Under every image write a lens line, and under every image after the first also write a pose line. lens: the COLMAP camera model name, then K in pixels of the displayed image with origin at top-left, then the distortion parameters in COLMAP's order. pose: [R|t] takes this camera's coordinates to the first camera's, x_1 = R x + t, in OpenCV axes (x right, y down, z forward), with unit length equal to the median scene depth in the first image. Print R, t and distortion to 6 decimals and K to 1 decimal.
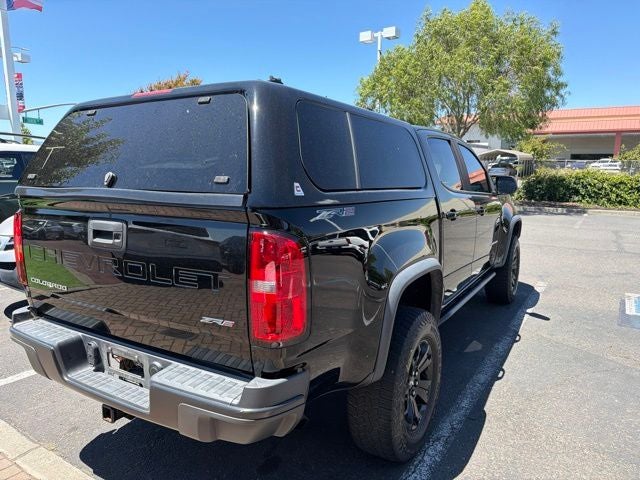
lens RADIAL K [[448.3, 0, 329.6], [0, 448.3, 238.2], [0, 0, 1]] dist [0.087353, -0.110388]
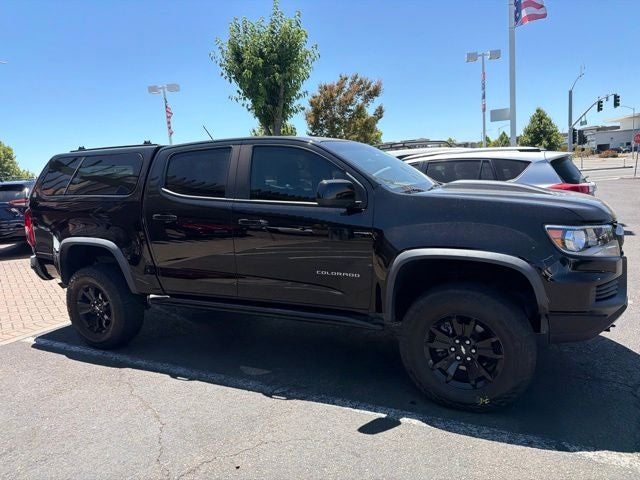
lens RADIAL K [[443.7, 0, 328.3], [0, 443.7, 240.7], [0, 0, 1]] dist [0.058742, -0.089490]
pose [[0.083691, 0.146645, -0.985642, 0.936998], [-0.089152, 0.986248, 0.139166, -0.123728], [0.992496, 0.076226, 0.095614, 0.833582]]
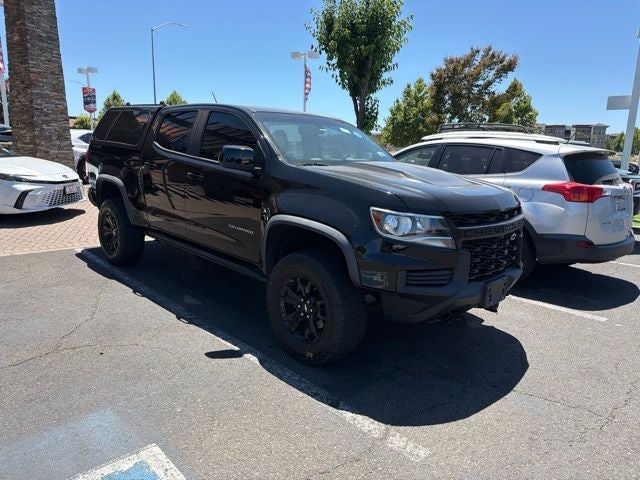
lens RADIAL K [[448.3, 0, 329.6], [0, 448.3, 238.2], [0, 0, 1]] dist [0.087353, -0.110388]
pose [[-0.242593, 0.184299, -0.952461, 0.998445], [-0.184178, 0.955184, 0.231736, -0.174053], [0.952485, 0.231640, -0.197778, 1.198158]]
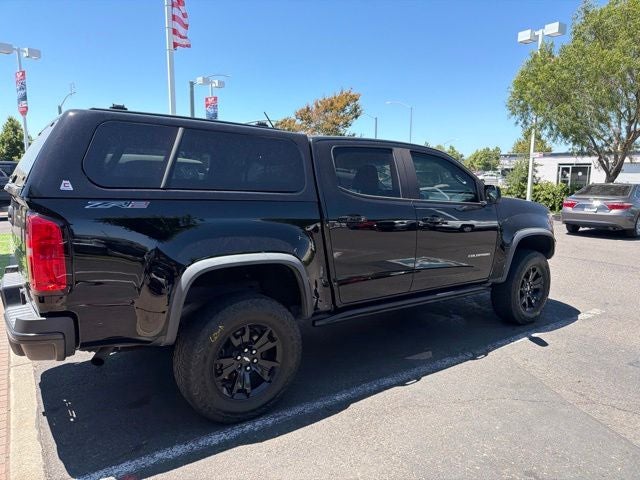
lens RADIAL K [[448.3, 0, 329.6], [0, 448.3, 238.2], [0, 0, 1]] dist [0.087353, -0.110388]
pose [[0.923299, 0.062598, -0.378946, 0.391827], [-0.069682, 0.997557, -0.004992, 0.001386], [0.377708, 0.031015, 0.925405, 0.002265]]
